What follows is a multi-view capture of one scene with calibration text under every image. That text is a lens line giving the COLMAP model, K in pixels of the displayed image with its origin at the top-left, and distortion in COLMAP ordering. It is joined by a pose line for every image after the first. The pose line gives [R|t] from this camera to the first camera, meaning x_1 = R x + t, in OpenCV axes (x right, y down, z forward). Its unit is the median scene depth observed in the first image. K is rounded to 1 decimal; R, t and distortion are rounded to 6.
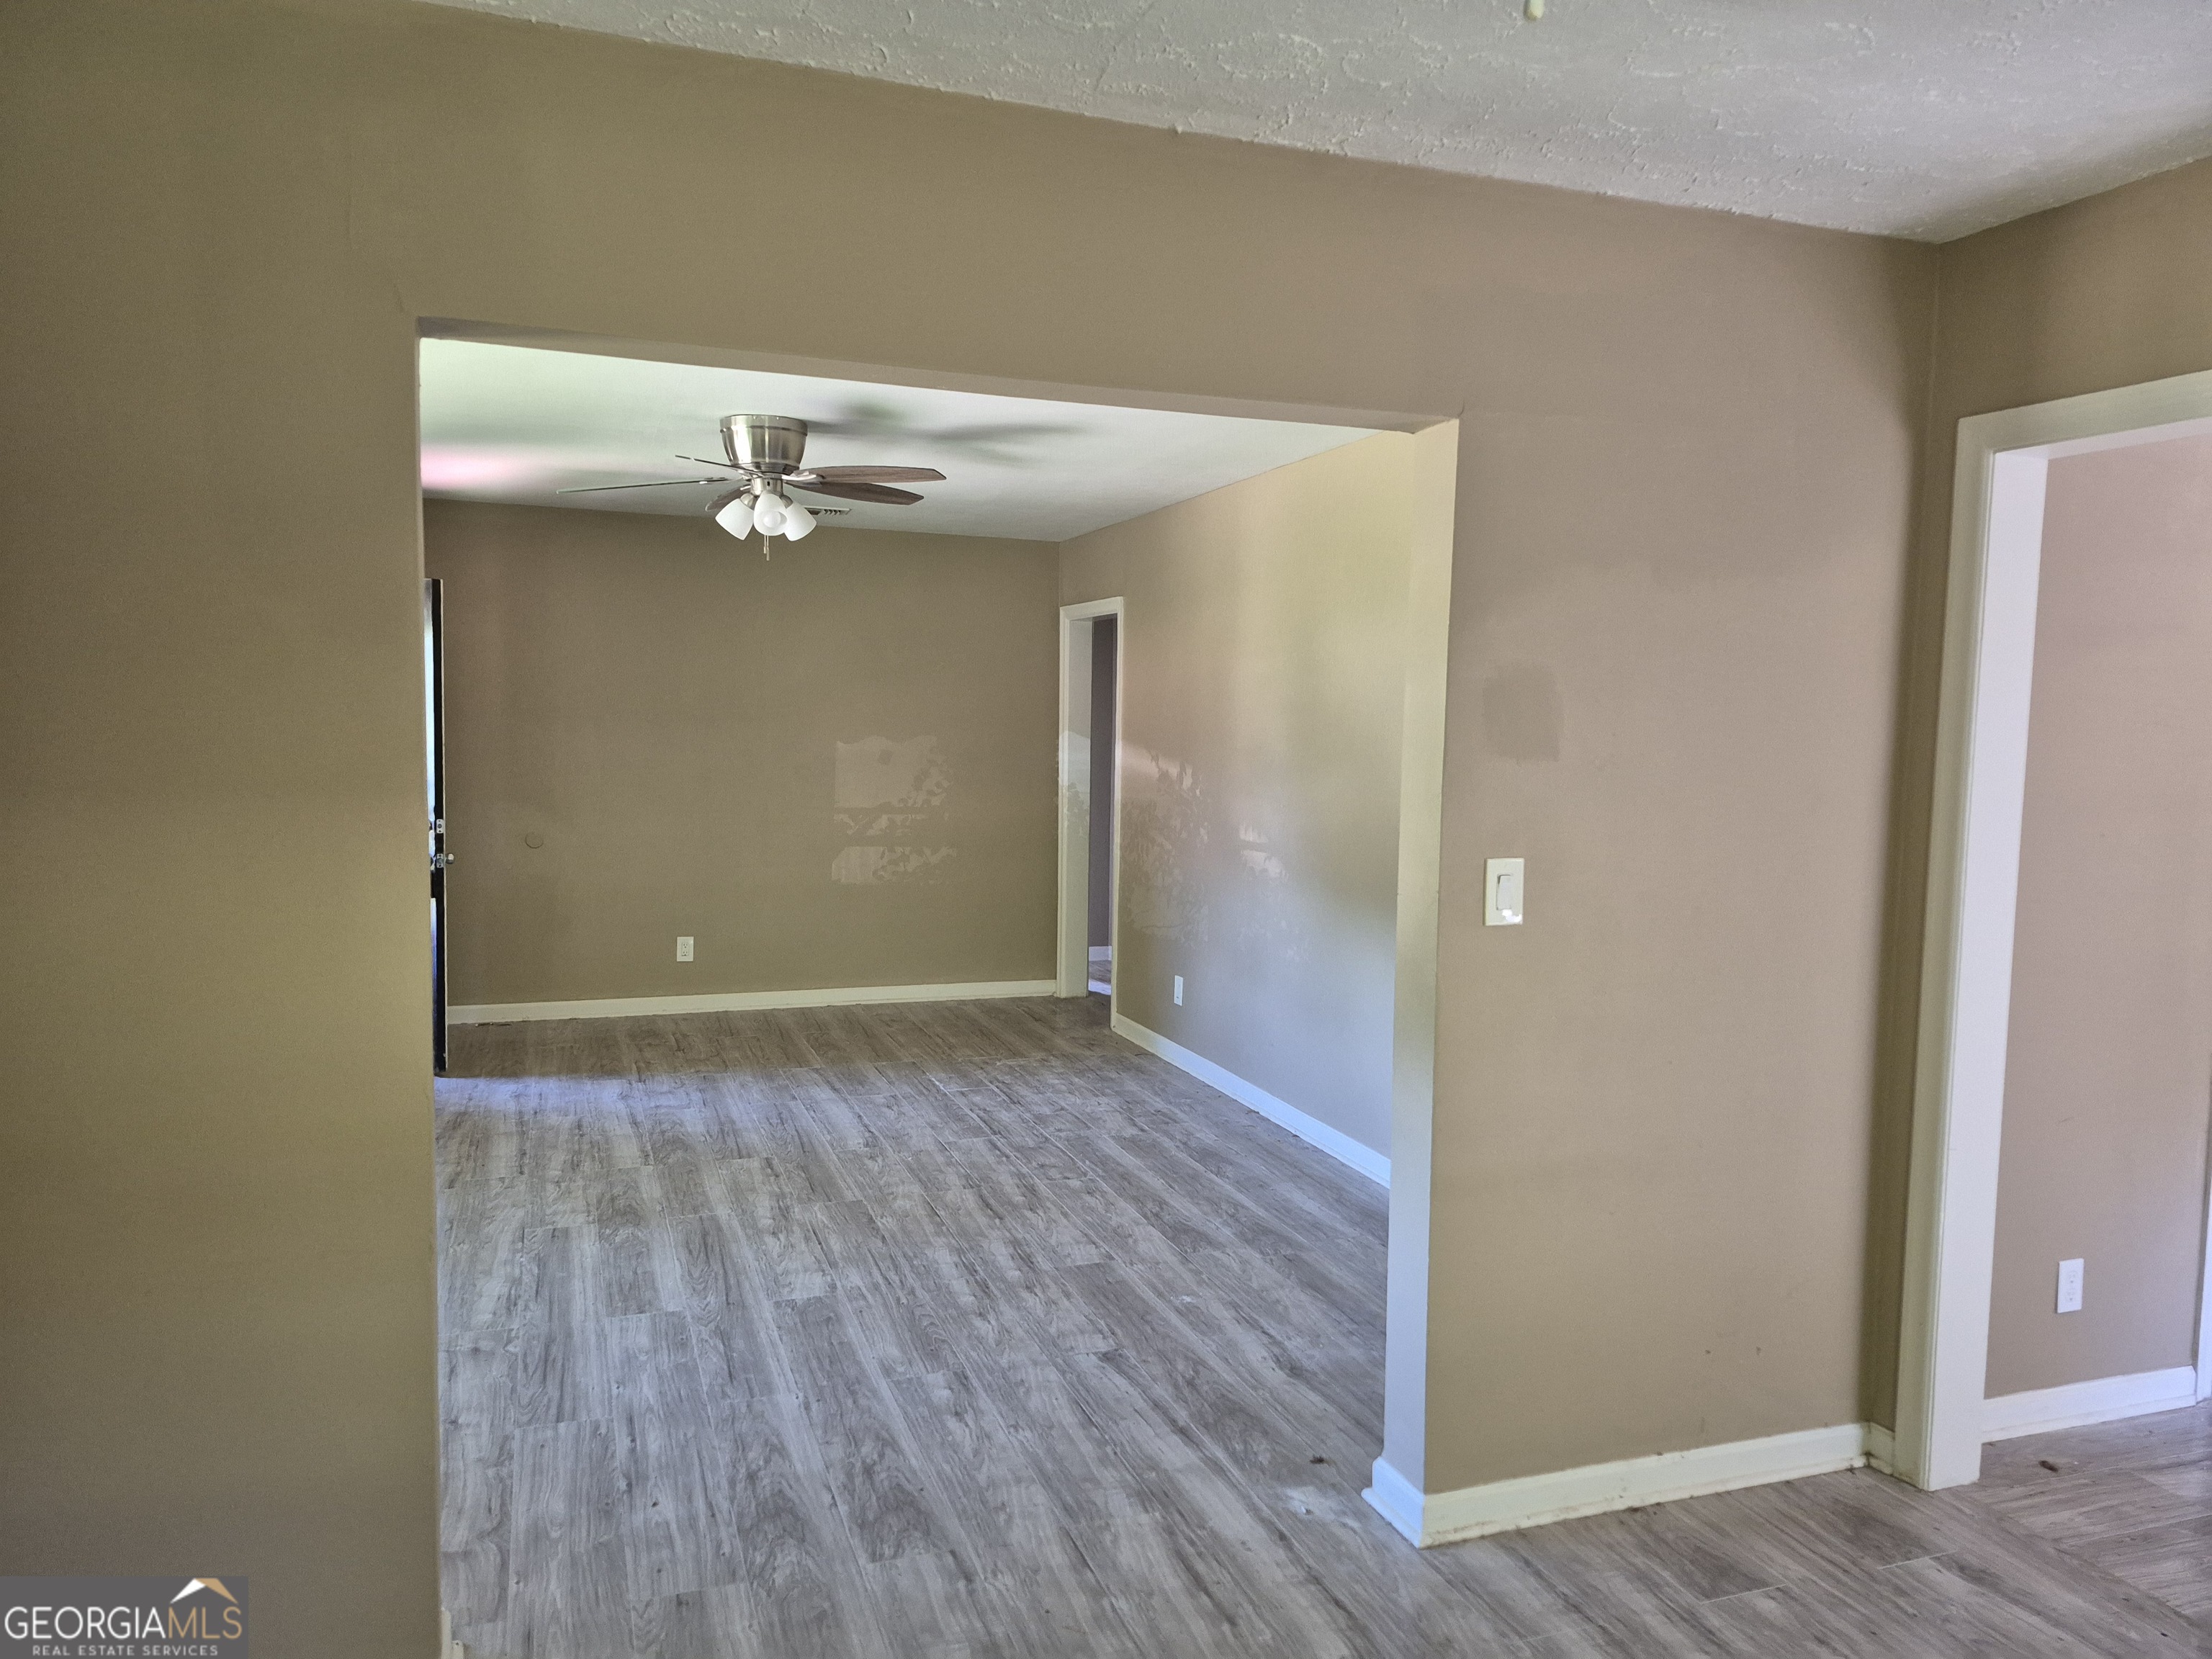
lens RADIAL K [[1533.7, 0, 1094.2], [0, 1533.7, 855.4], [0, 0, 1]] dist [0.070081, -0.070721]
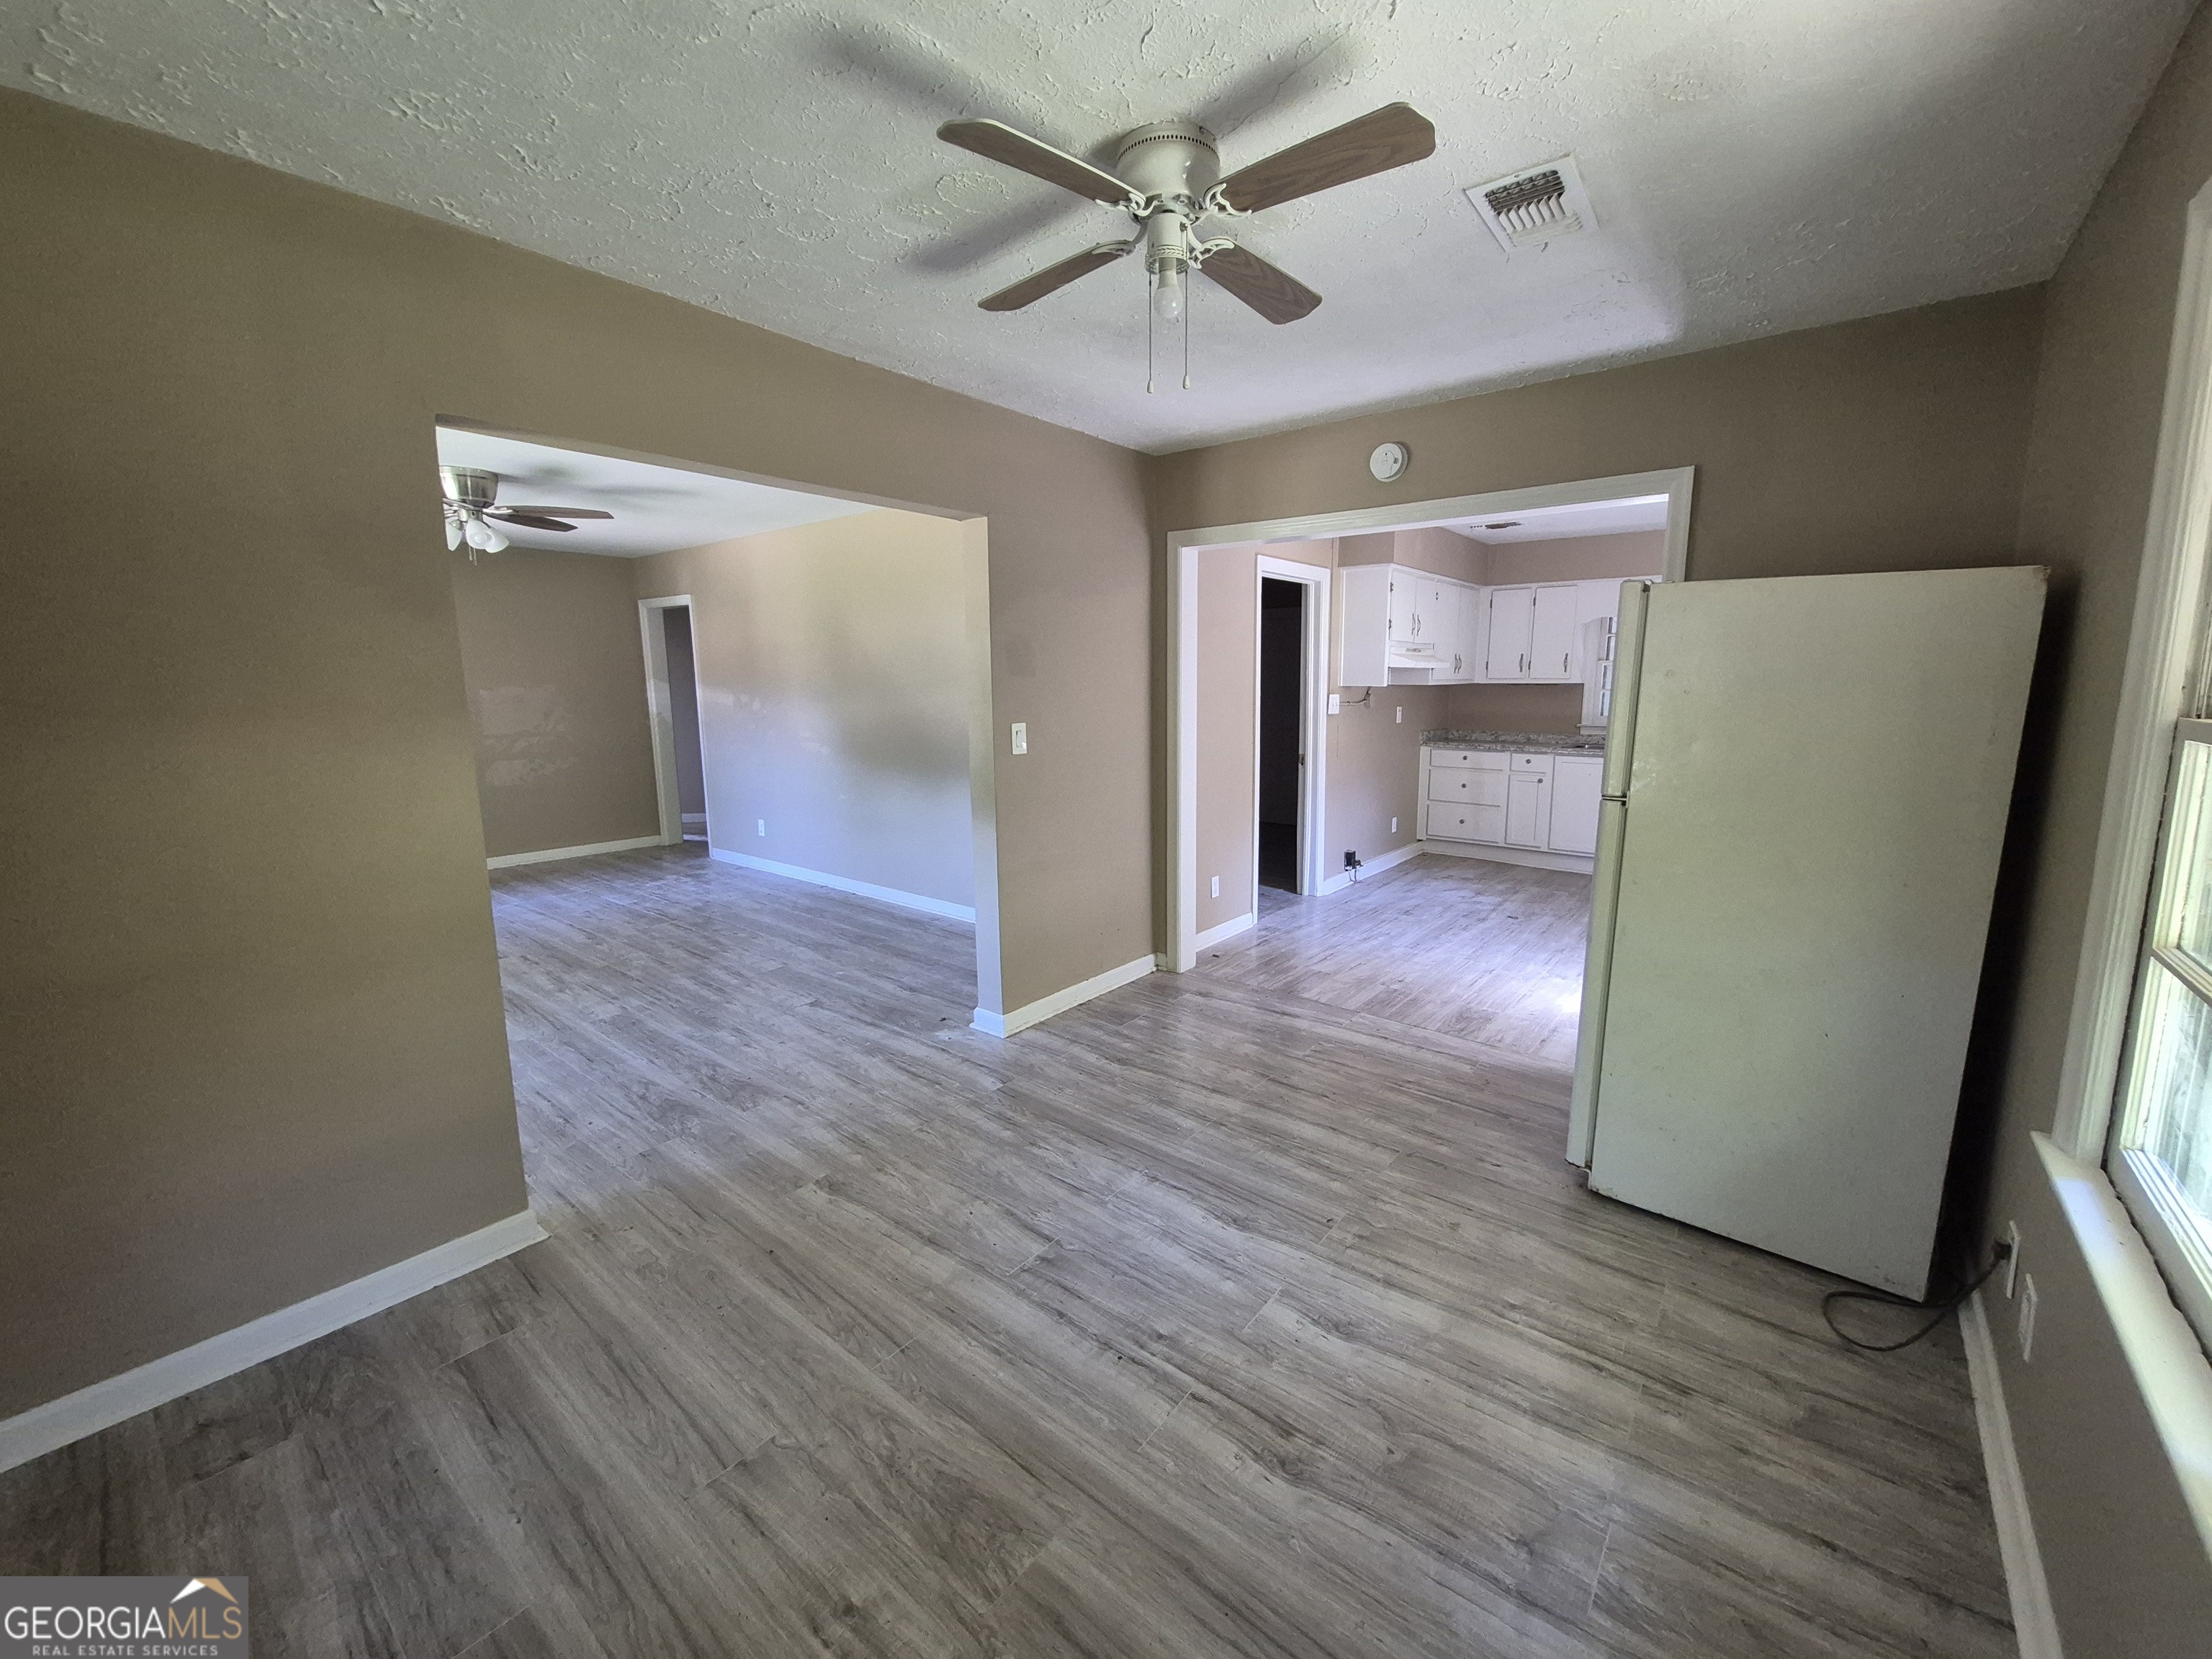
lens RADIAL K [[878.3, 0, 1132.4], [0, 878.3, 821.4], [0, 0, 1]] dist [0.005362, -0.002480]
pose [[0.843590, -0.108131, 0.525989, -0.156996], [0.066979, 0.993055, 0.096726, 0.017715], [-0.532795, -0.046367, 0.844973, -0.085114]]
